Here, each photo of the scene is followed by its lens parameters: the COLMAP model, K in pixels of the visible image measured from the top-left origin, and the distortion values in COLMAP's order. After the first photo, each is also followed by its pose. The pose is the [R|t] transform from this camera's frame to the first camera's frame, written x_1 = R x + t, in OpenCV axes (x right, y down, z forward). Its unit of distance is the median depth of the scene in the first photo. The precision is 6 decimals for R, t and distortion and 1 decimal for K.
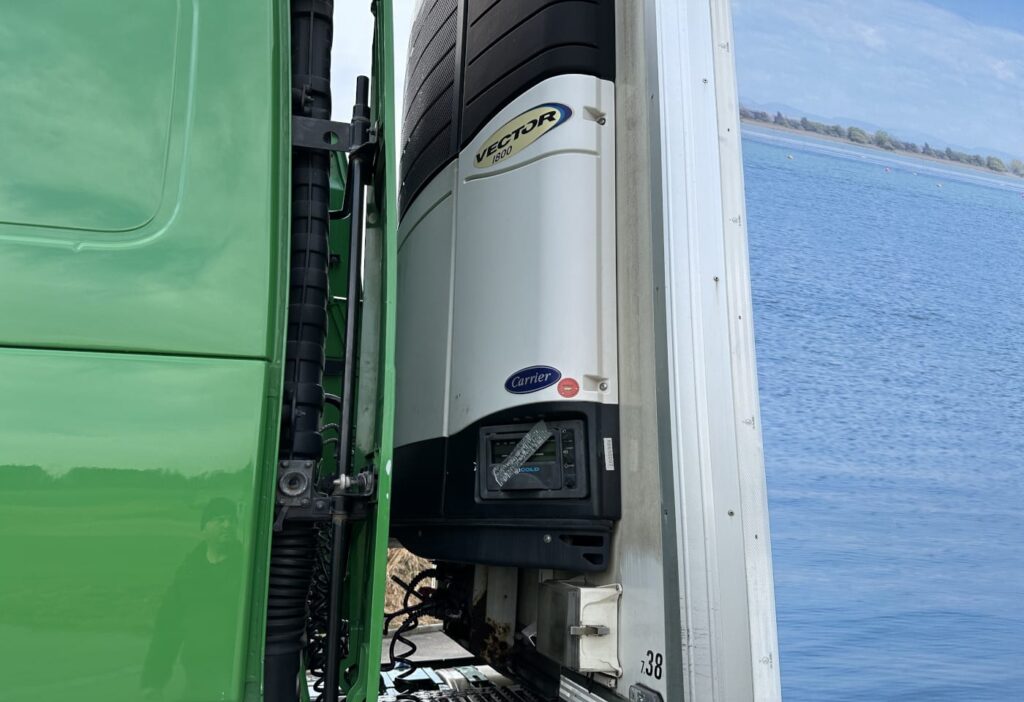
lens RADIAL K [[719.1, 0, 515.1], [0, 719.1, 339.4], [0, 0, 1]] dist [0.056232, -0.067725]
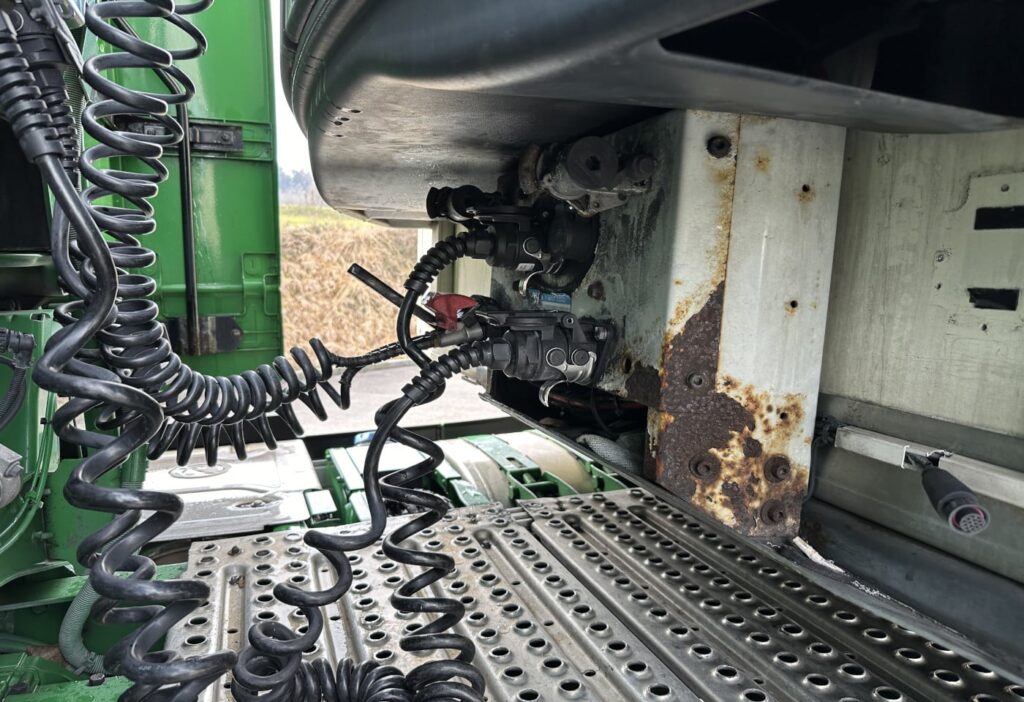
lens RADIAL K [[719.1, 0, 515.1], [0, 719.1, 339.4], [0, 0, 1]] dist [0.056232, -0.067725]
pose [[0.996841, 0.010932, 0.078667, -0.137705], [-0.037157, 0.939590, 0.340279, 0.277012], [-0.070195, -0.342127, 0.937028, 0.744646]]
